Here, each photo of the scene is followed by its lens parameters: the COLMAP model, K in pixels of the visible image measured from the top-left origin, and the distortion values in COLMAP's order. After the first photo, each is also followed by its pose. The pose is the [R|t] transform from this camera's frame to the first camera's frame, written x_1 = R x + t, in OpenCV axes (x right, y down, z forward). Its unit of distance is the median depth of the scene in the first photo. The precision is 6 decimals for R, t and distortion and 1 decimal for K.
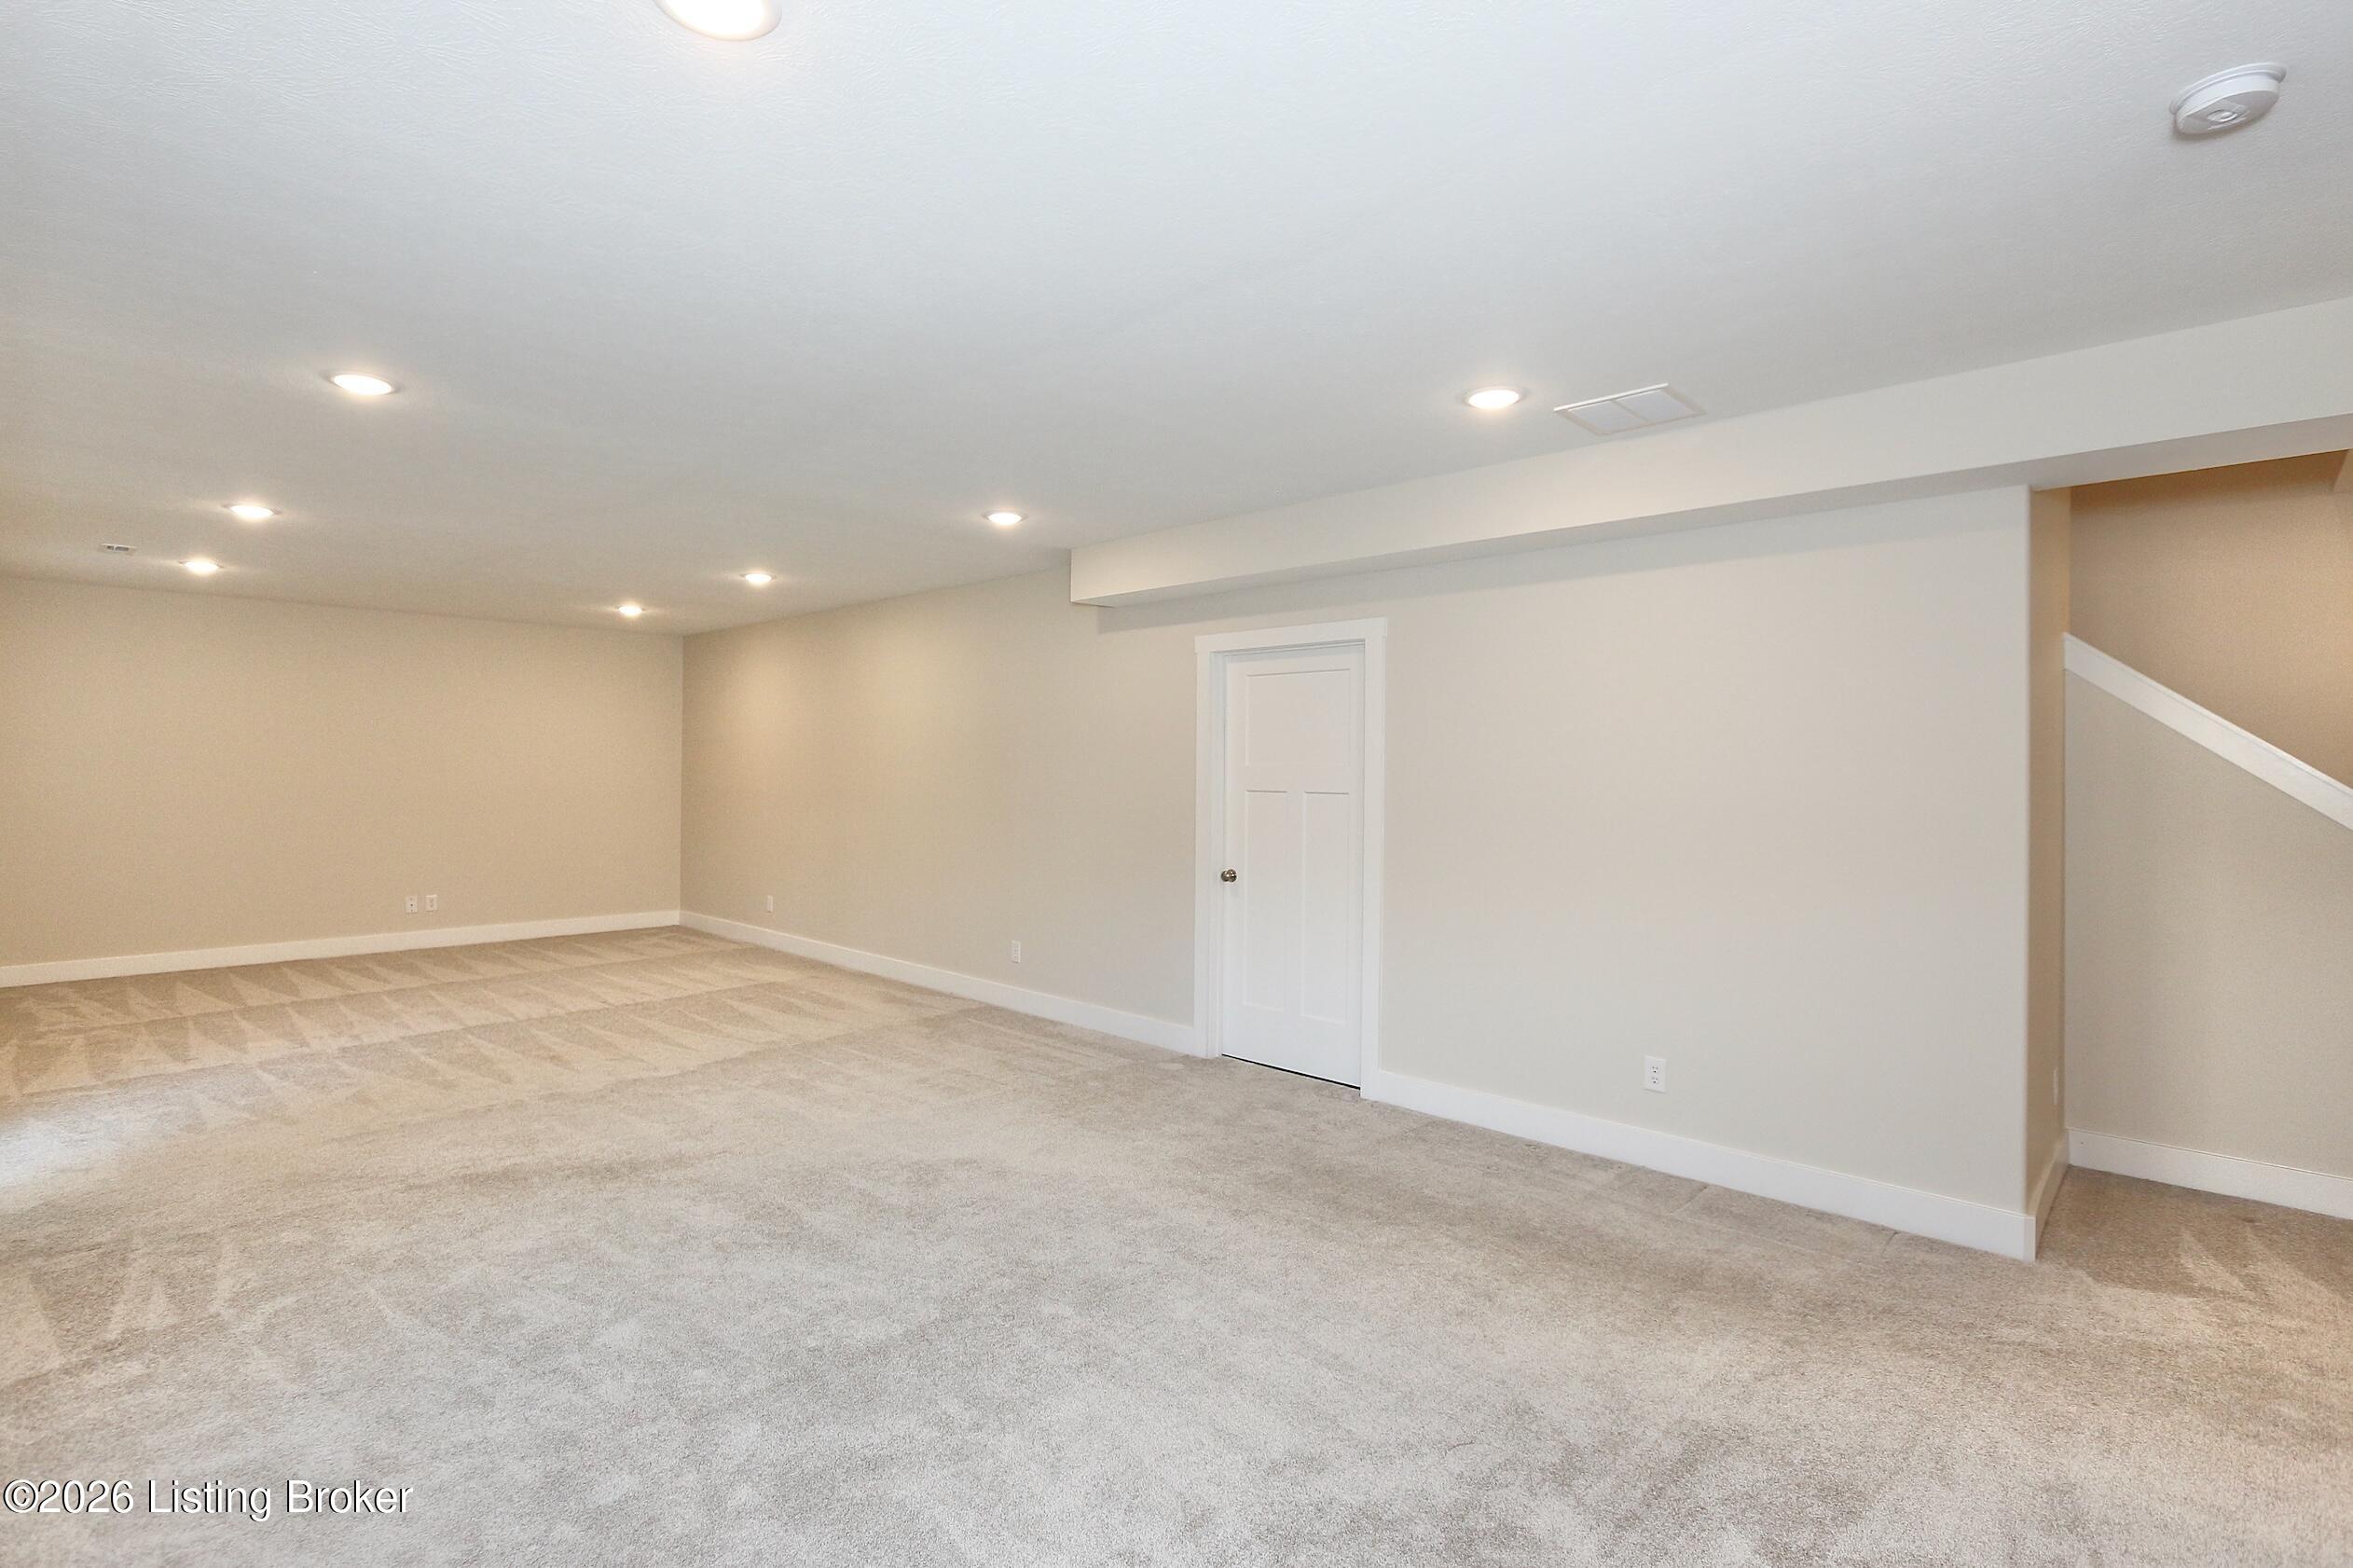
lens RADIAL K [[1088.9, 0, 1174.0], [0, 1088.9, 782.0], [0, 0, 1]] dist [-0.012716, 0.000016]
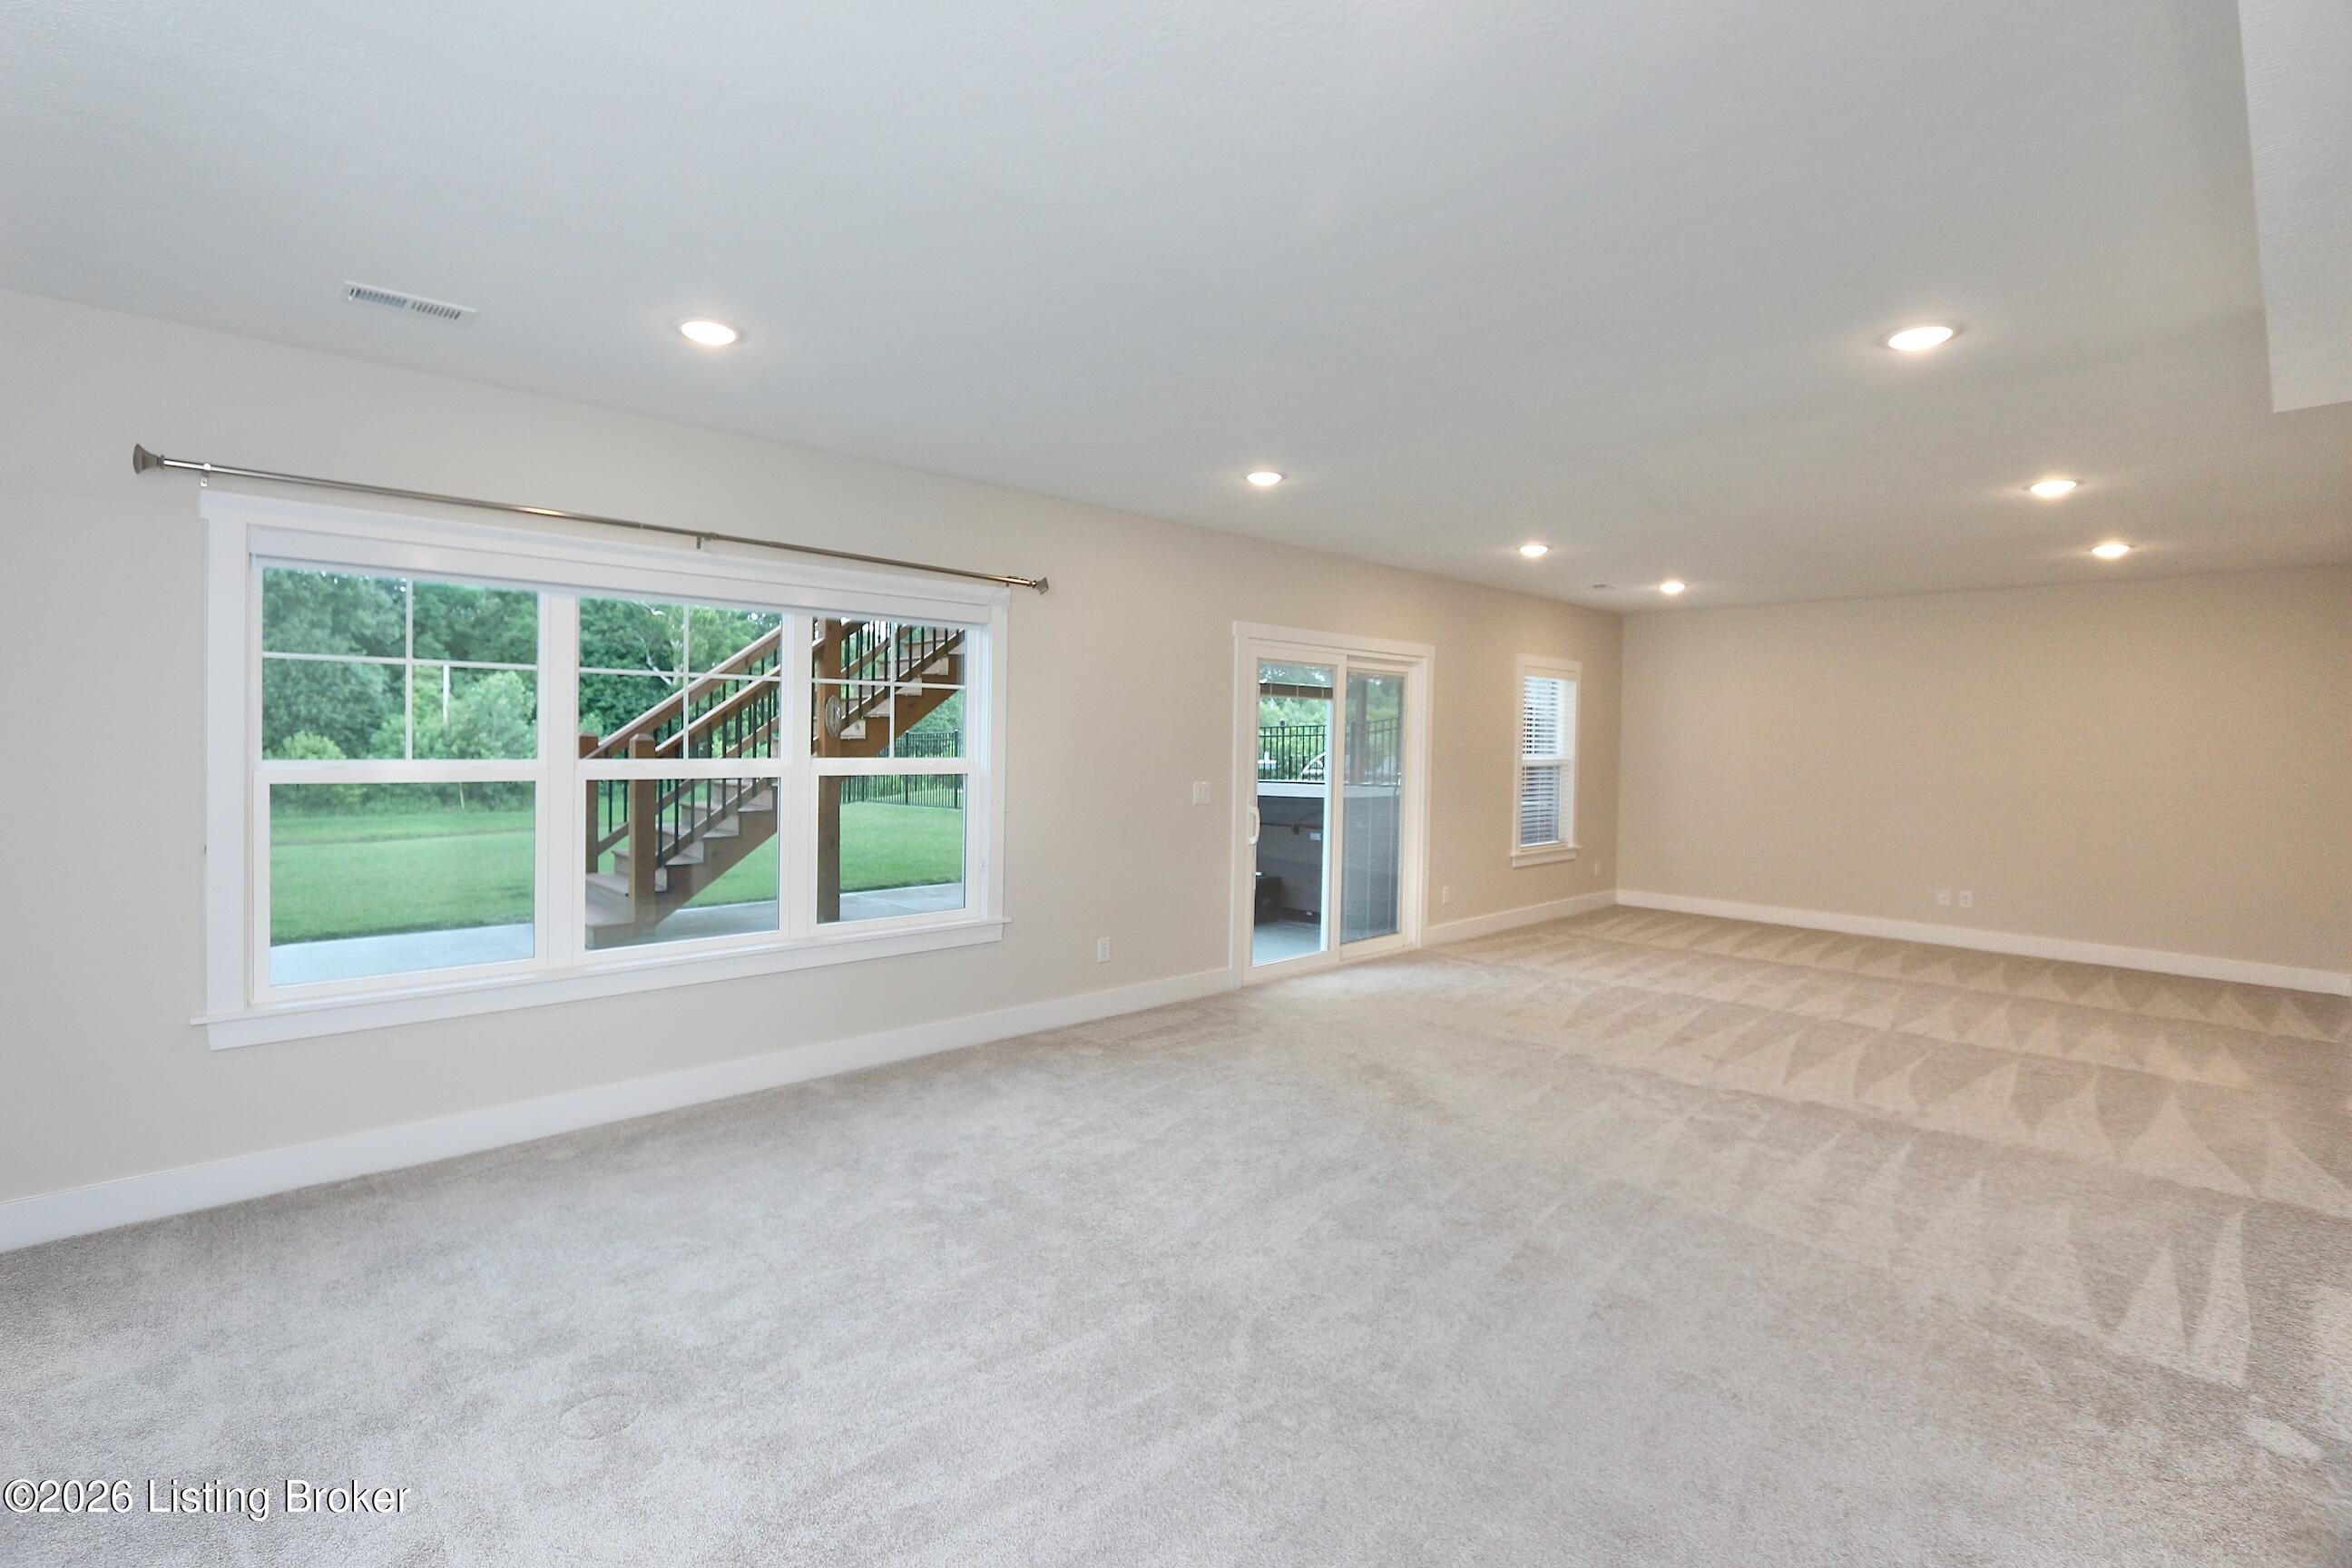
lens RADIAL K [[1088.5, 0, 1175.0], [0, 1088.5, 766.4], [0, 0, 1]] dist [-0.012716, 0.000016]
pose [[-0.034616, 0.019781, -0.999205, 0.471469], [-0.035480, 0.999150, 0.021009, 0.001035], [0.998771, 0.036179, -0.033884, 0.616644]]
